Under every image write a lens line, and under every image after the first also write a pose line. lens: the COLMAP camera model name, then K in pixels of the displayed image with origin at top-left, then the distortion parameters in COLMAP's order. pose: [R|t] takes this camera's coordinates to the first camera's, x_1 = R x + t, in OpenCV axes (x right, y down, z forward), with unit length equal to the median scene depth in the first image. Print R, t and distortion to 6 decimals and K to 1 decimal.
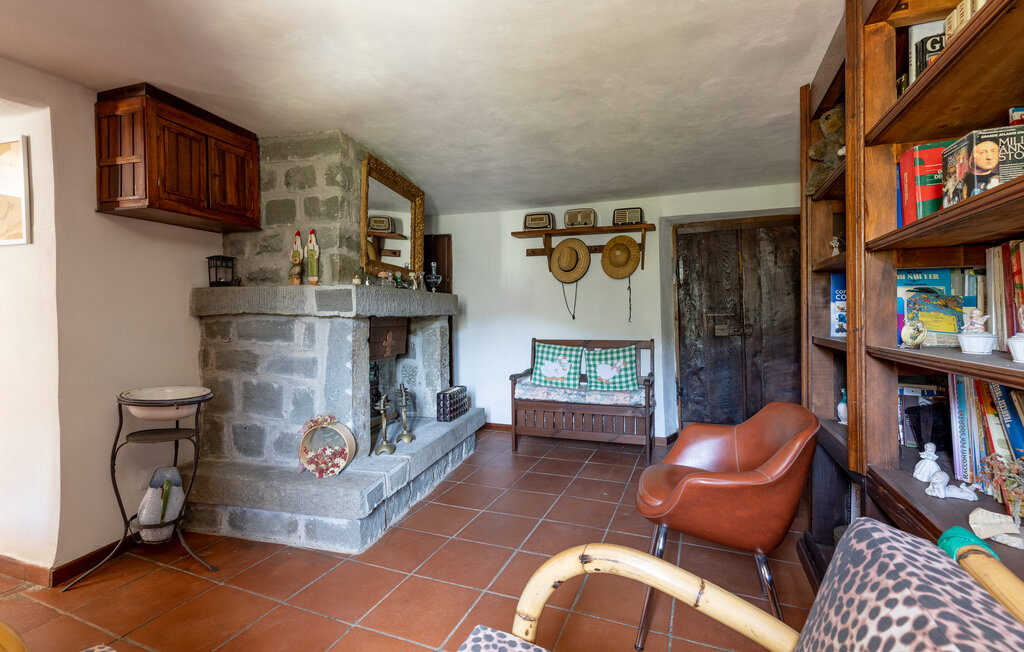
lens RADIAL K [[460.5, 0, 512.0], [0, 460.5, 326.0], [0, 0, 1]] dist [0.013053, -0.000542]
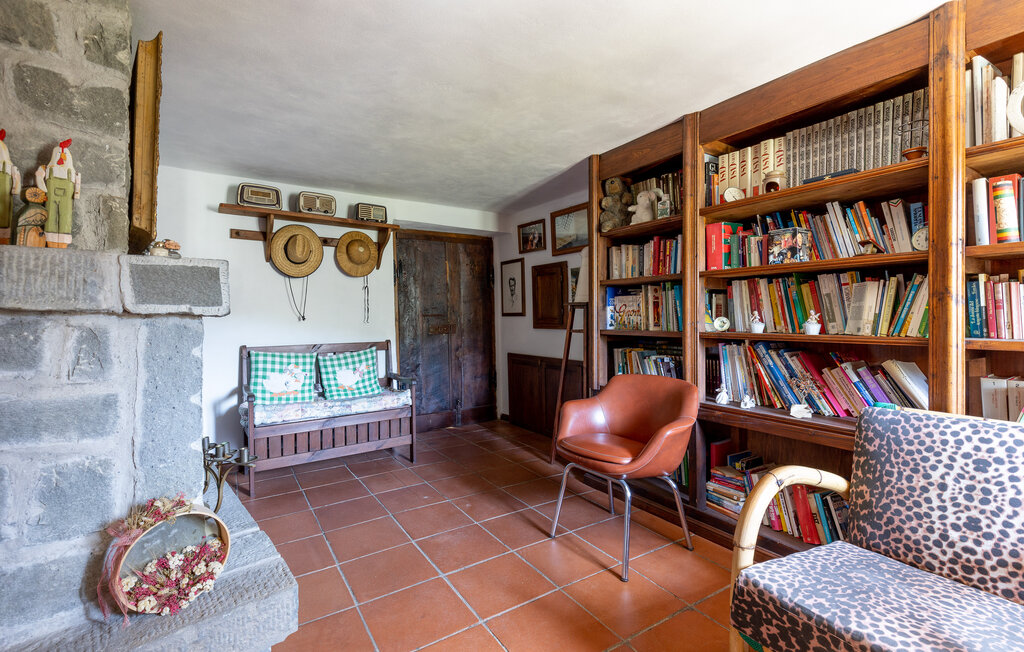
lens RADIAL K [[460.5, 0, 512.0], [0, 460.5, 326.0], [0, 0, 1]] dist [0.013053, -0.000542]
pose [[0.575722, -0.015991, 0.817489, -0.359756], [0.021240, 0.999764, 0.004598, -0.000607], [-0.817370, 0.014717, 0.575925, 0.206225]]
